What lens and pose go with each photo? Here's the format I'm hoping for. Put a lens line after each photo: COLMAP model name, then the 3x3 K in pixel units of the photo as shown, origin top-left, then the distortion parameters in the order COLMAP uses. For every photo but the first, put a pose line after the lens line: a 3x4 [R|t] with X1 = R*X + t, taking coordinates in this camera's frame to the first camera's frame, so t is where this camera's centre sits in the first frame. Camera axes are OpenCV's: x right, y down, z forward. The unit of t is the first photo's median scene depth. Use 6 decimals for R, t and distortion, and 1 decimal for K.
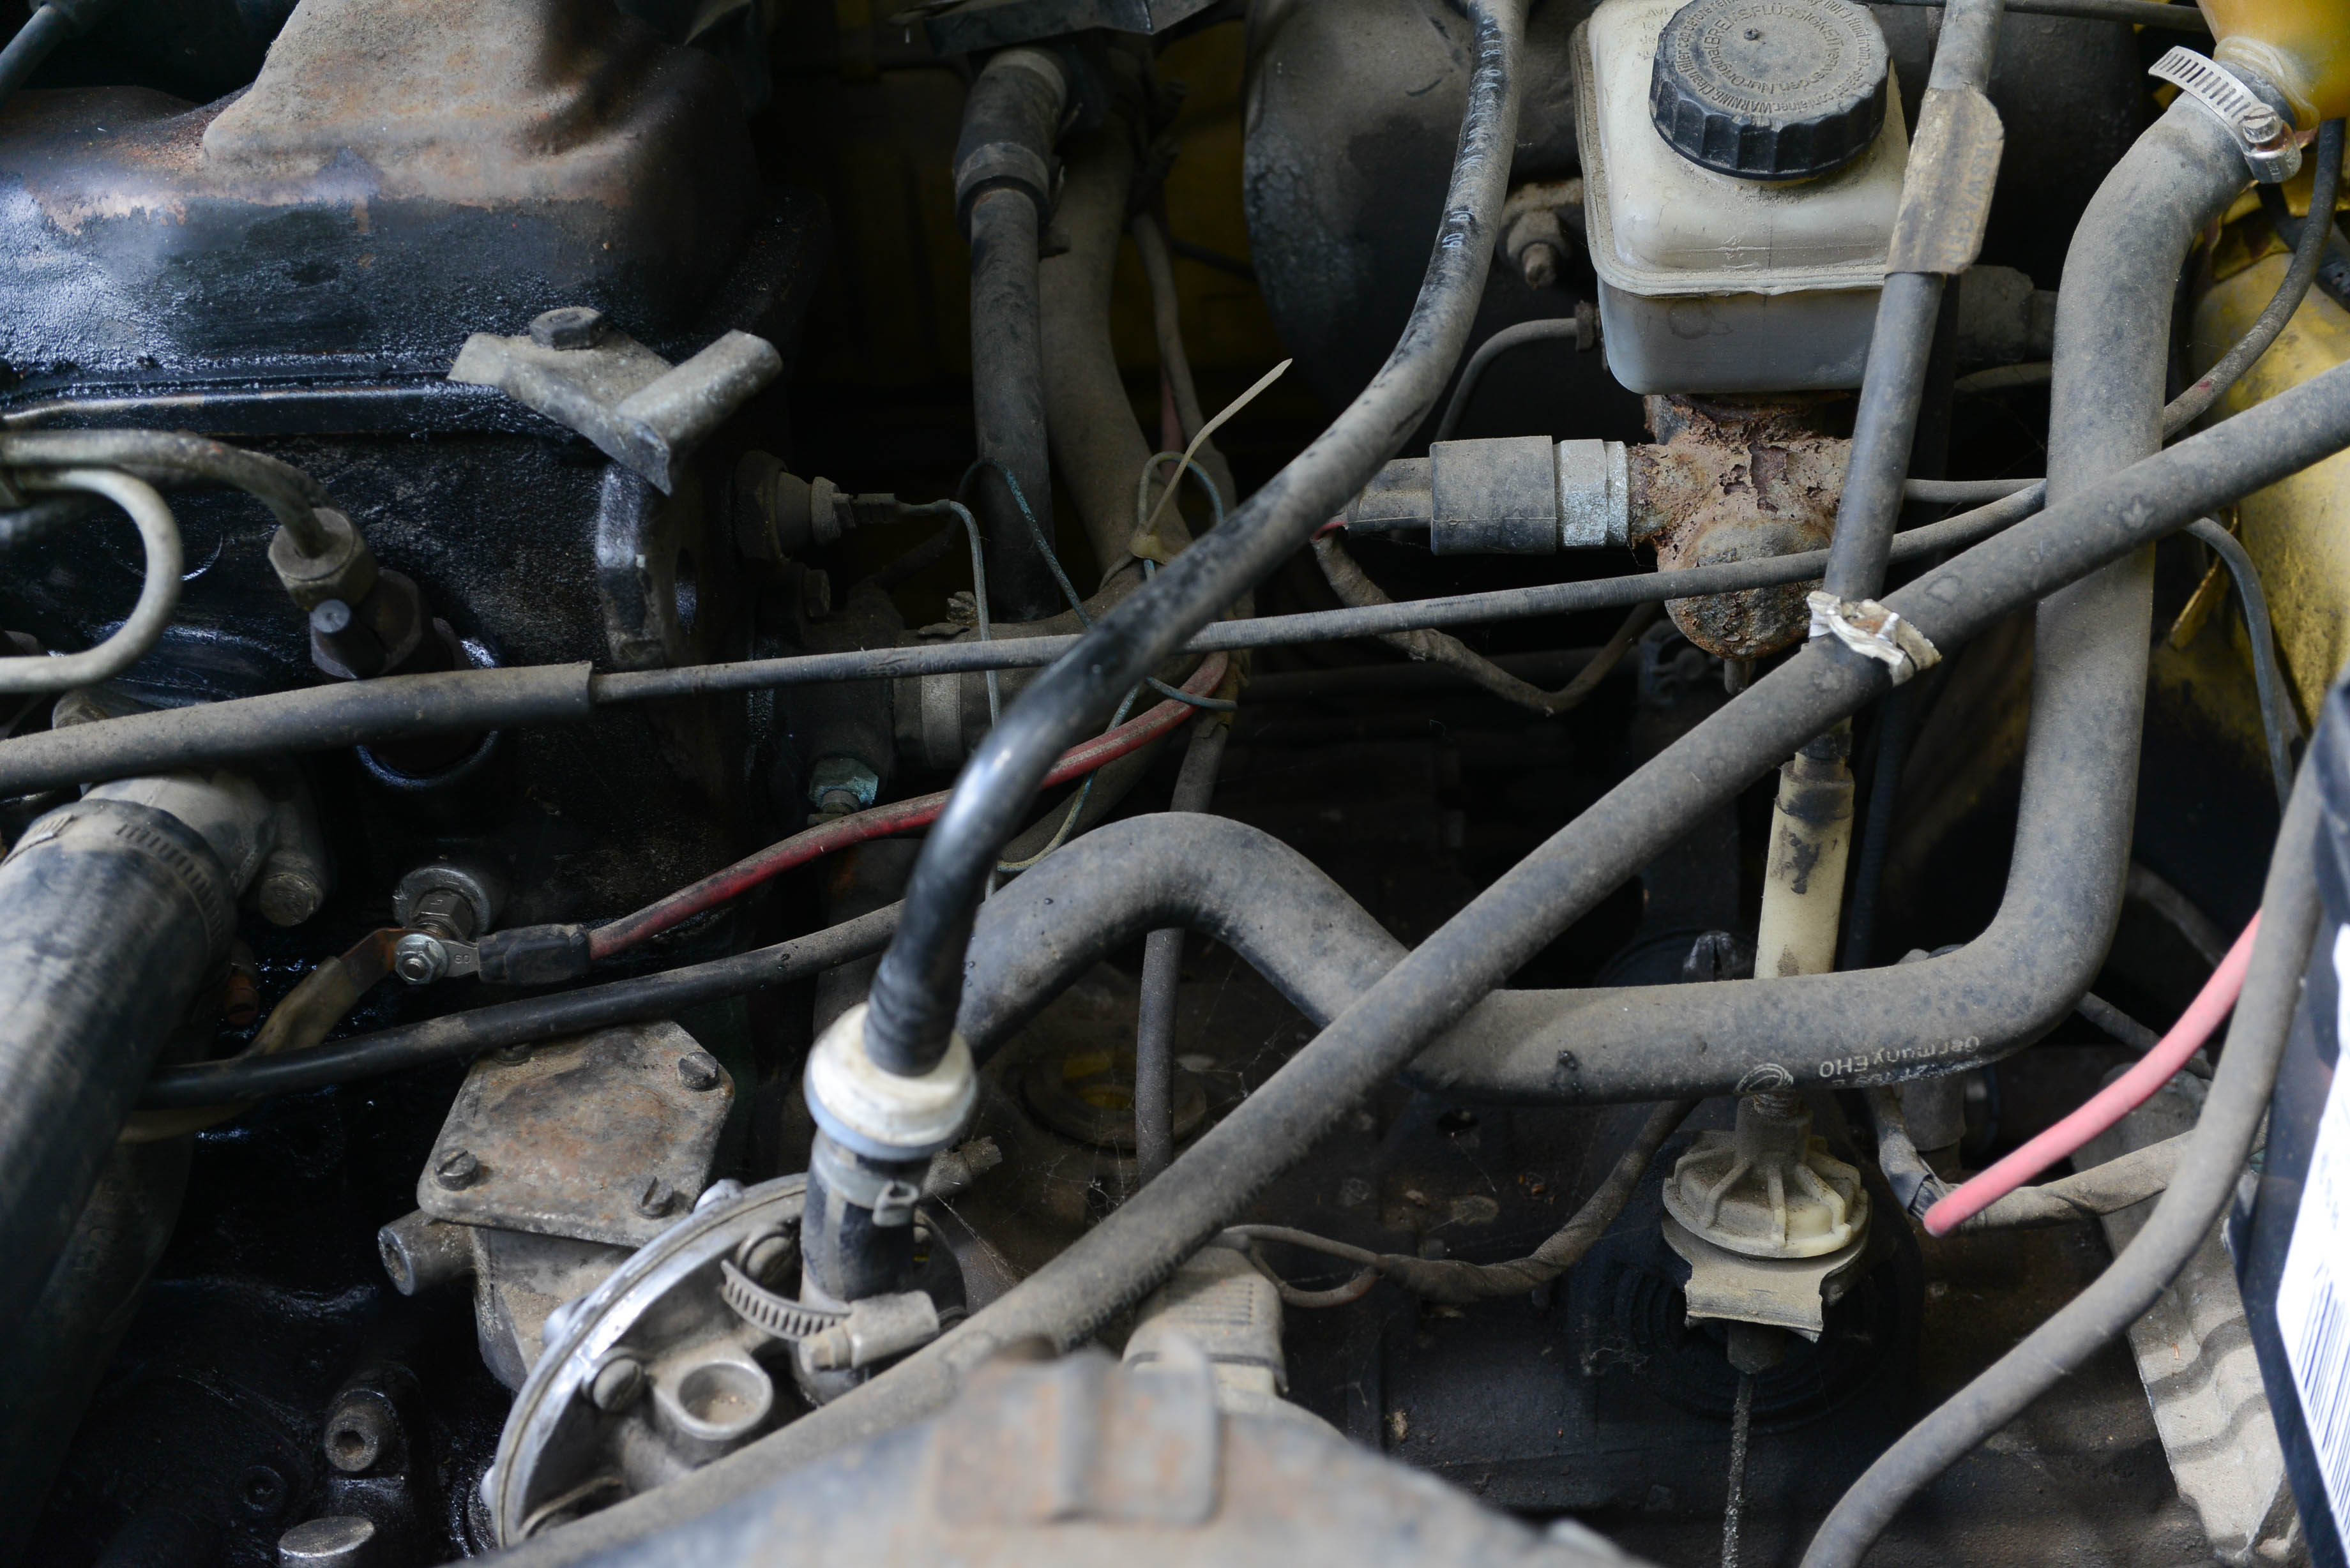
lens RADIAL K [[2925.5, 0, 1161.6], [0, 2925.5, 793.8], [0, 0, 1]] dist [0.028792, 0.000000]
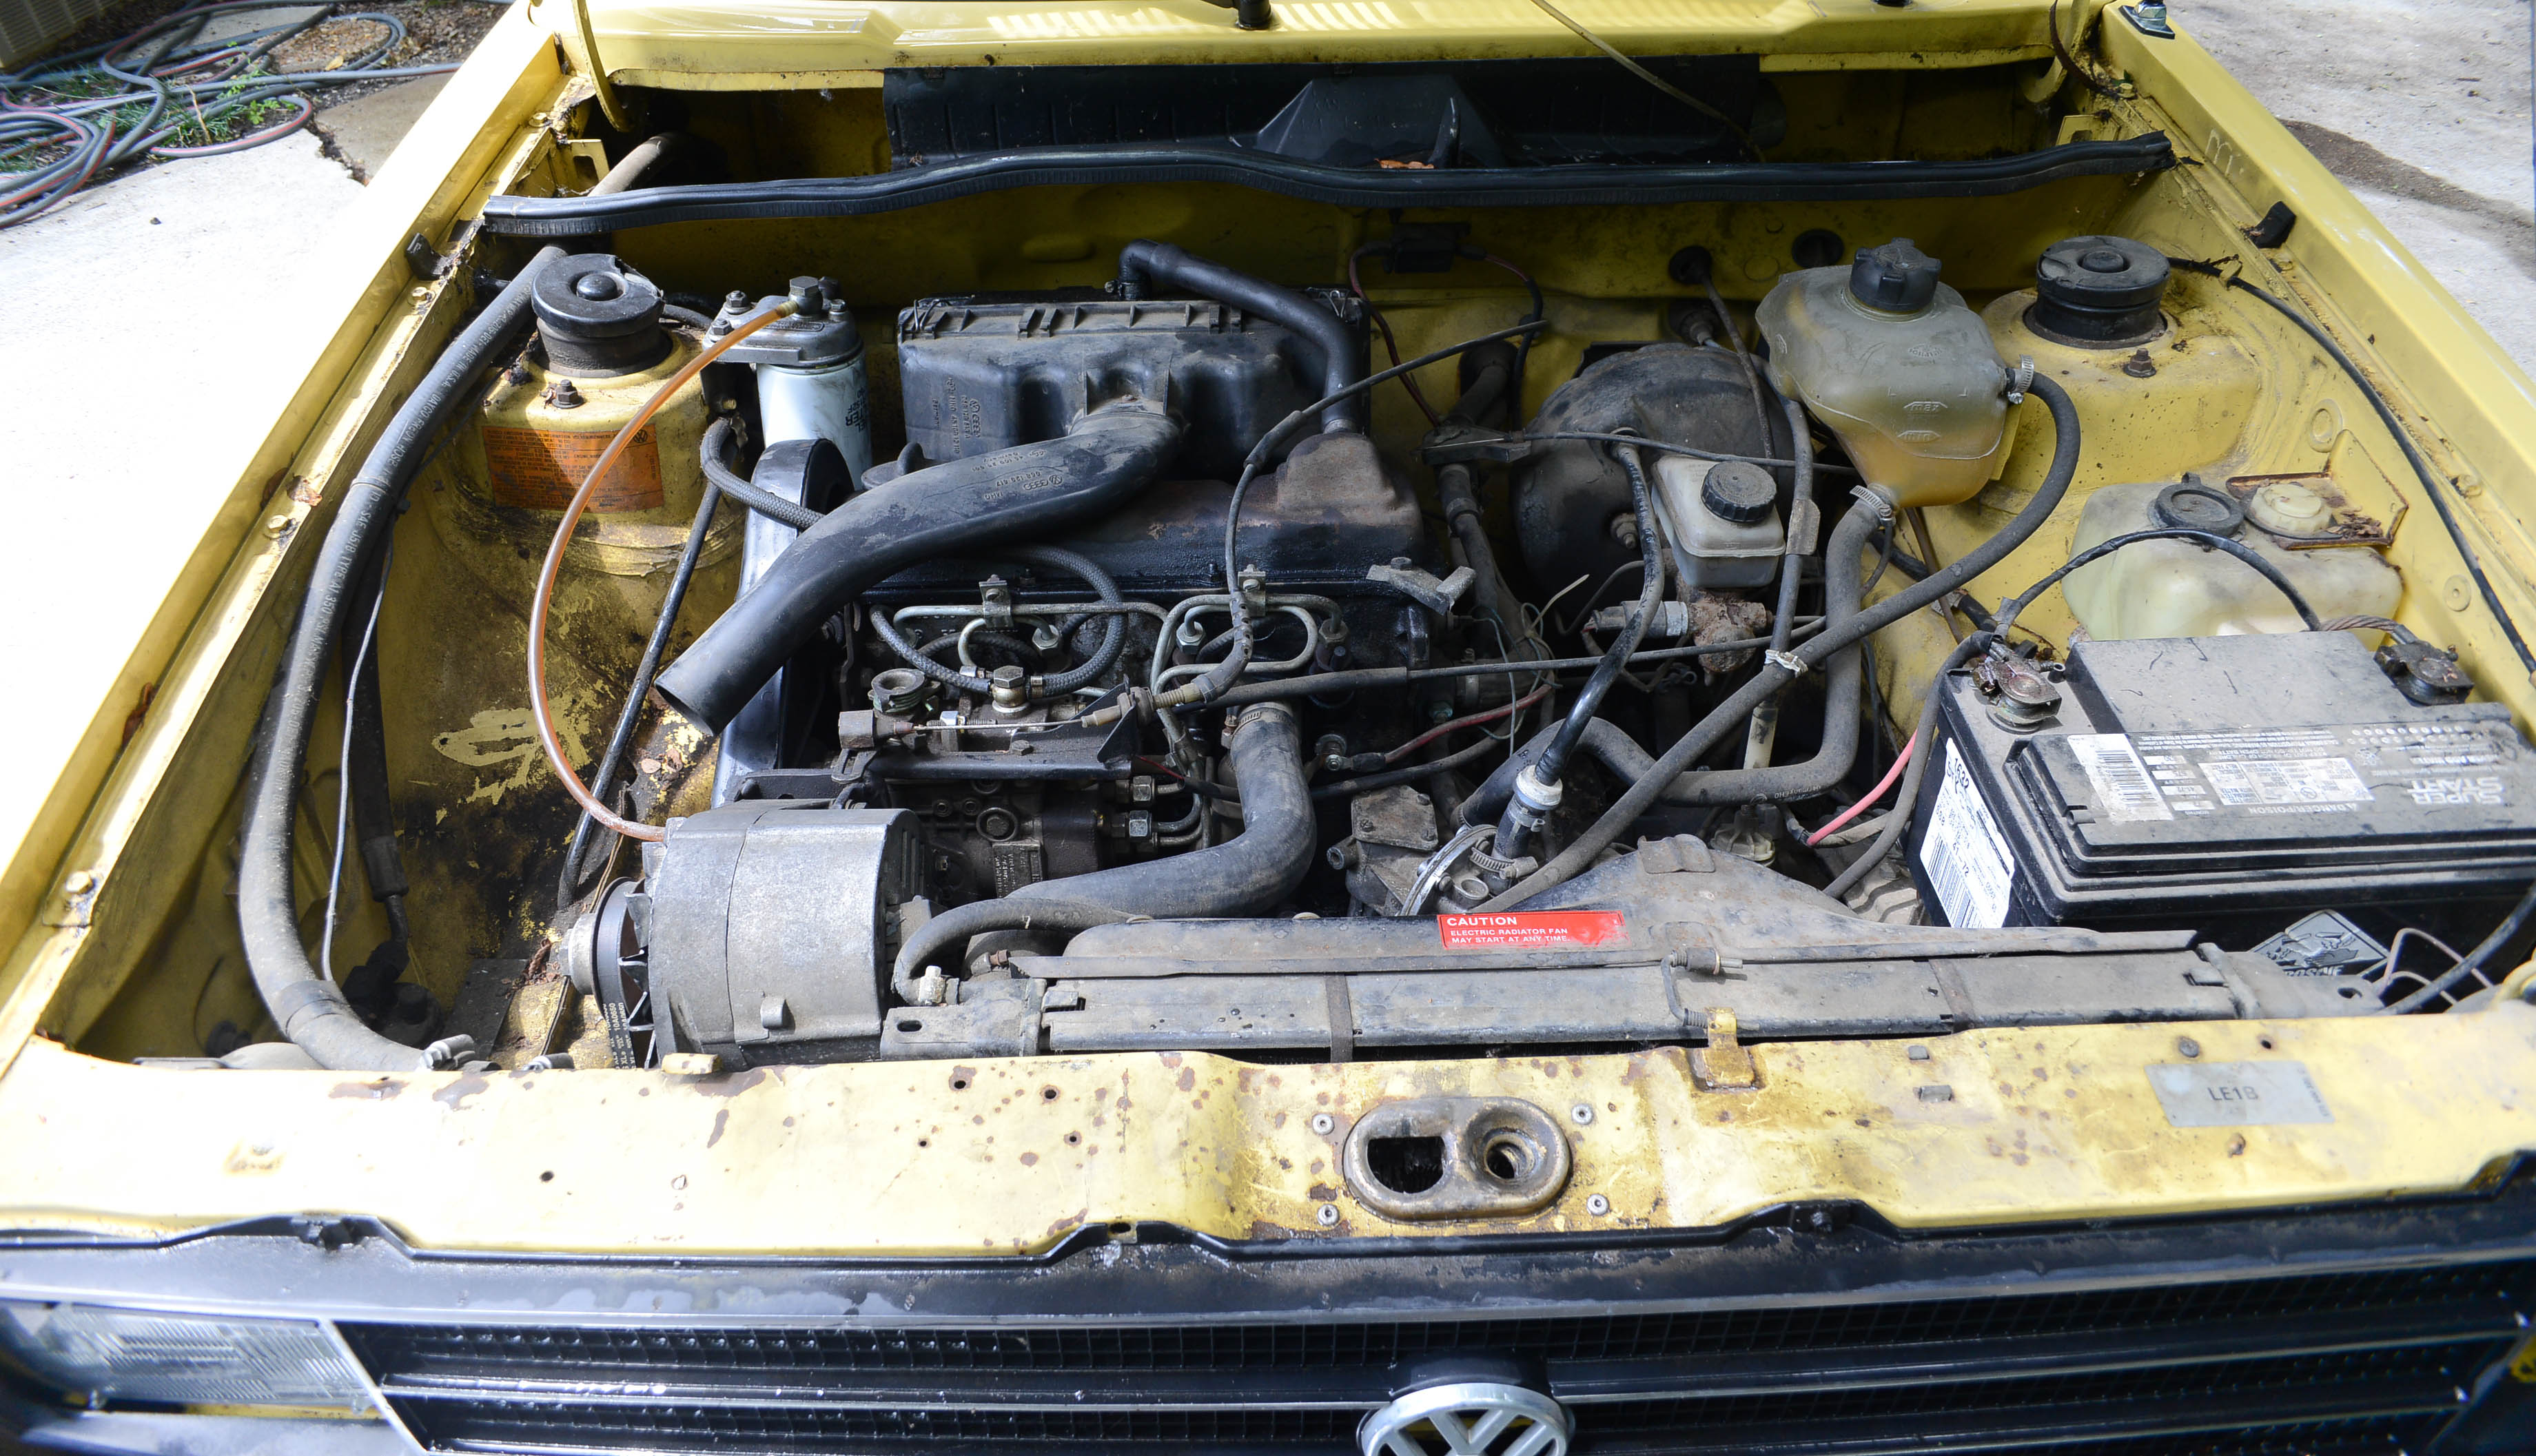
lens RADIAL K [[1604.6, 0, 1267.0], [0, 1604.6, 618.5], [0, 0, 1]] dist [-0.057993, 0.003025]
pose [[0.995375, 0.014103, 0.095020, -0.505148], [-0.004390, 0.994809, -0.101668, 0.080001], [-0.095961, 0.100781, 0.990270, -0.714535]]
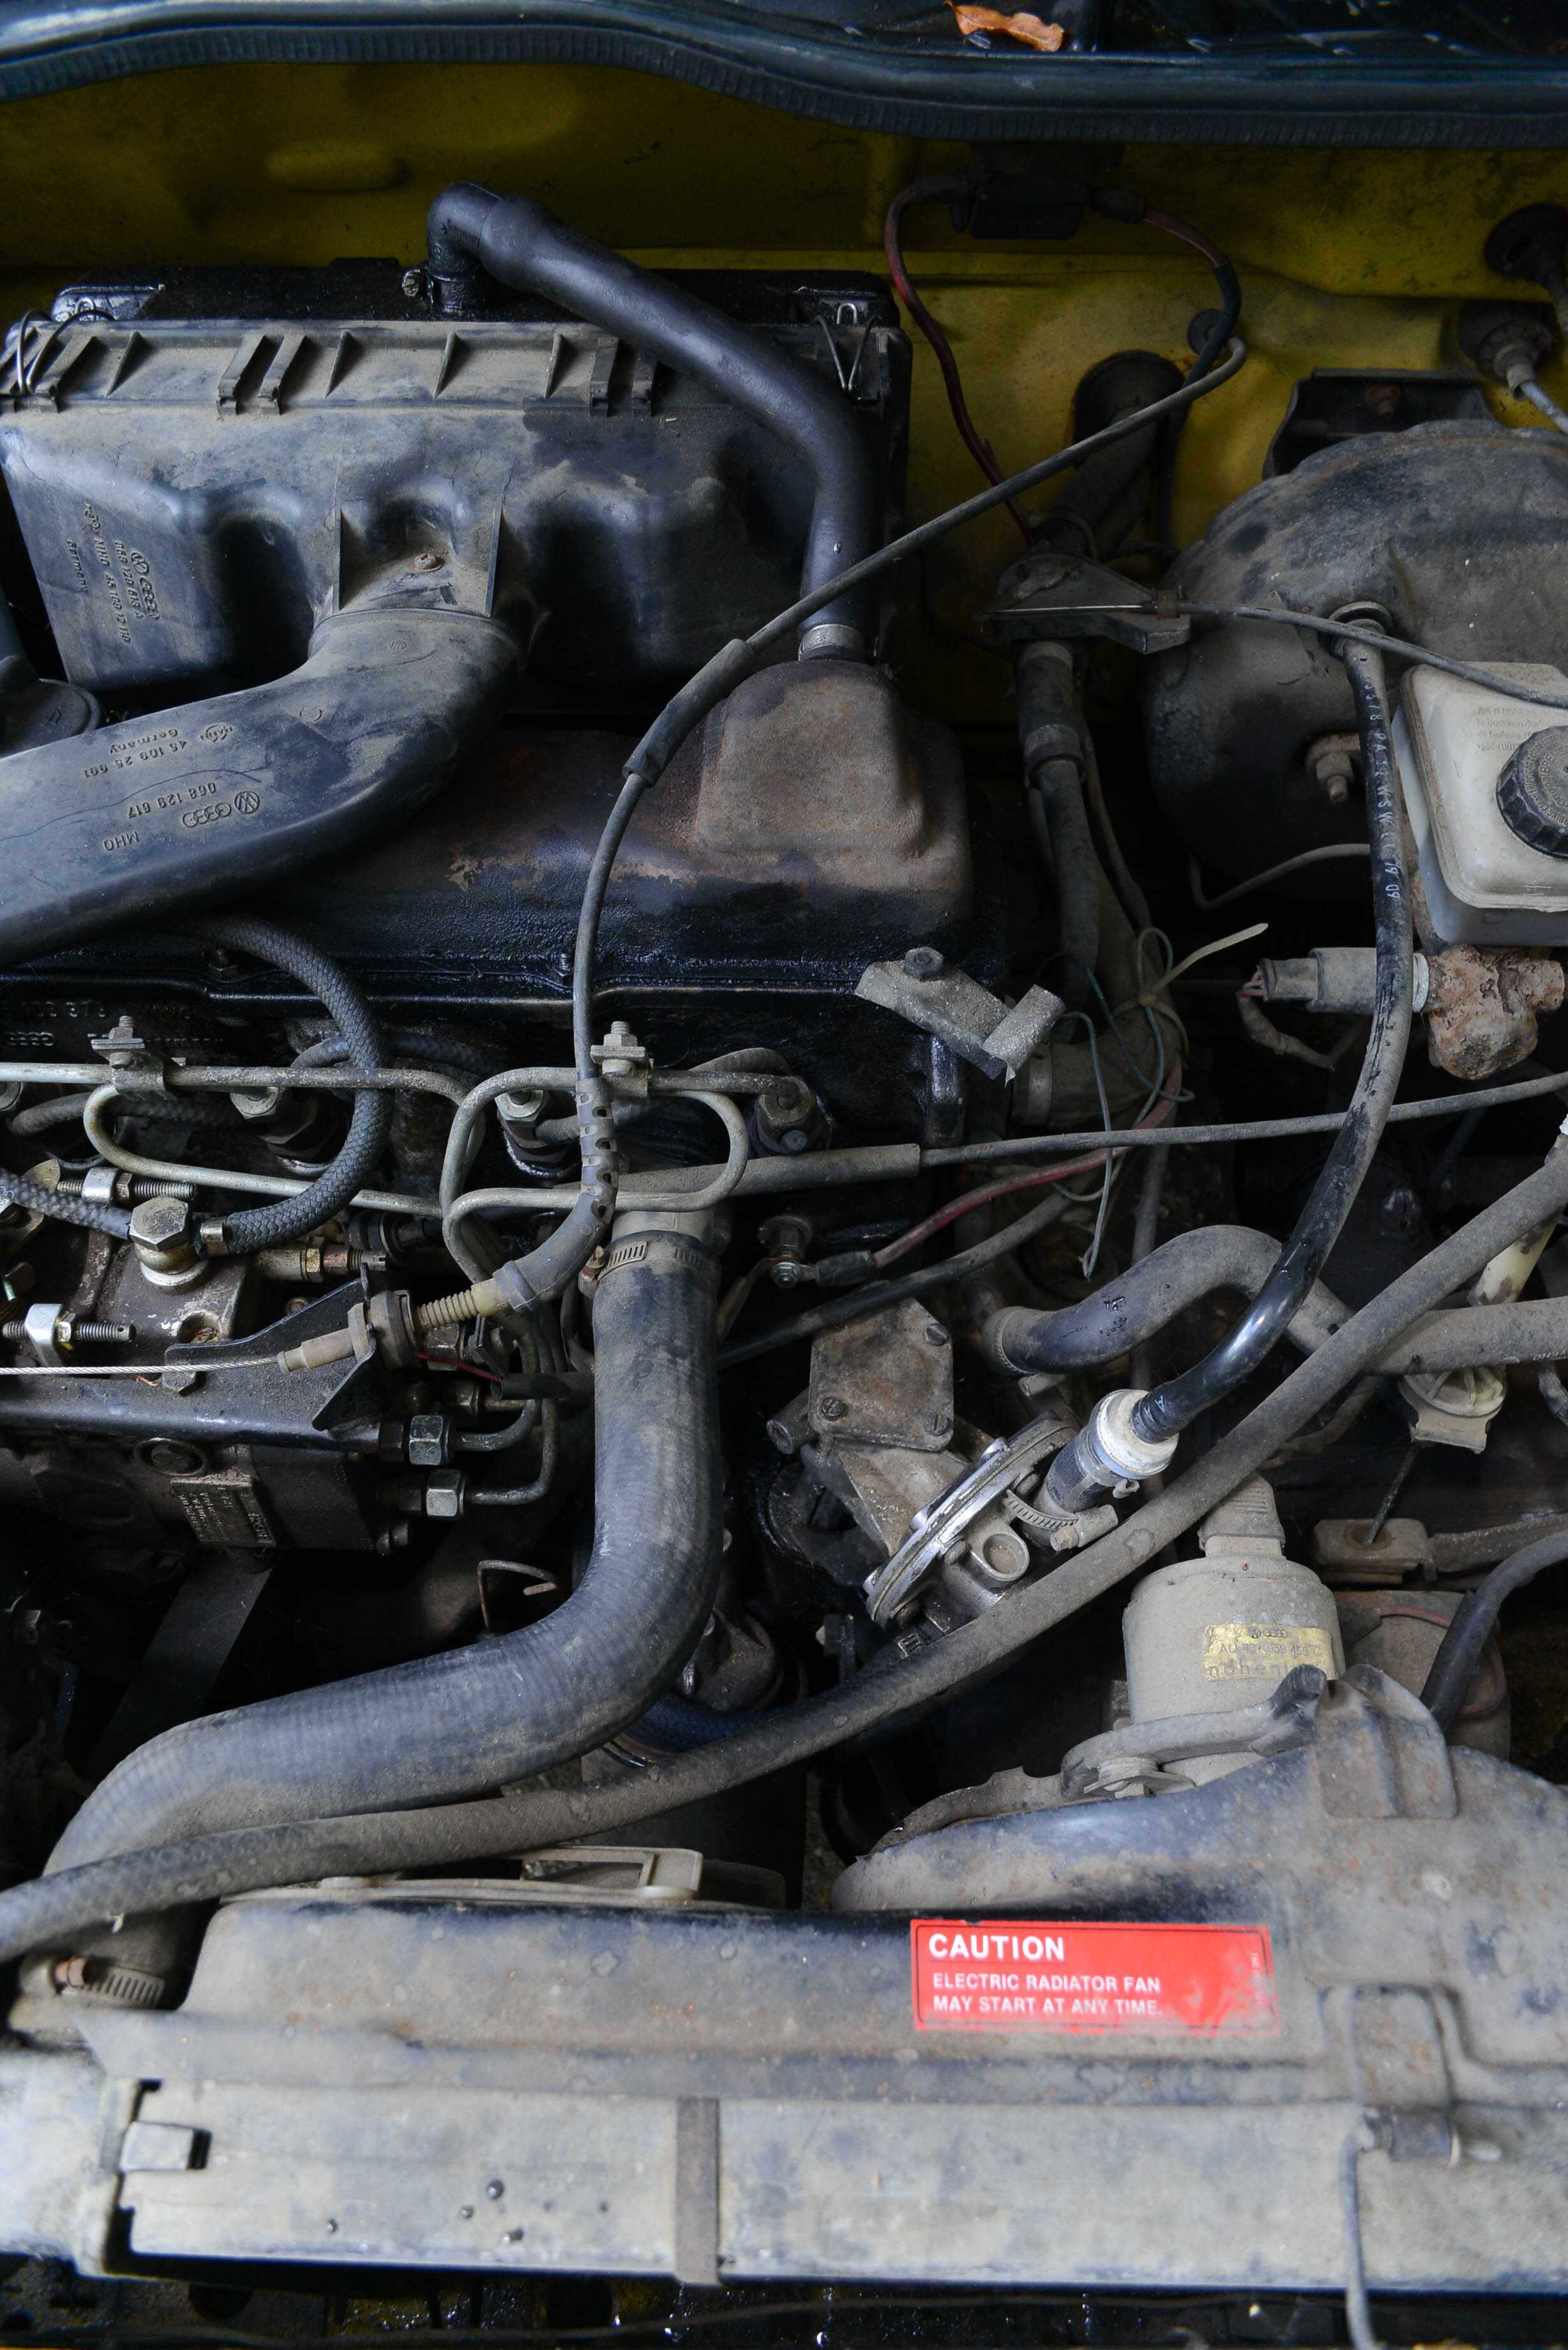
lens RADIAL K [[1713.0, 0, 784.0], [0, 1713.0, 1180.0], [0, 0, 1]] dist [-0.041385, 0.015284]
pose [[0.996308, 0.017284, 0.084097, -0.357089], [-0.042290, 0.951250, 0.305507, -0.332688], [-0.074717, -0.307935, 0.948469, 0.018645]]
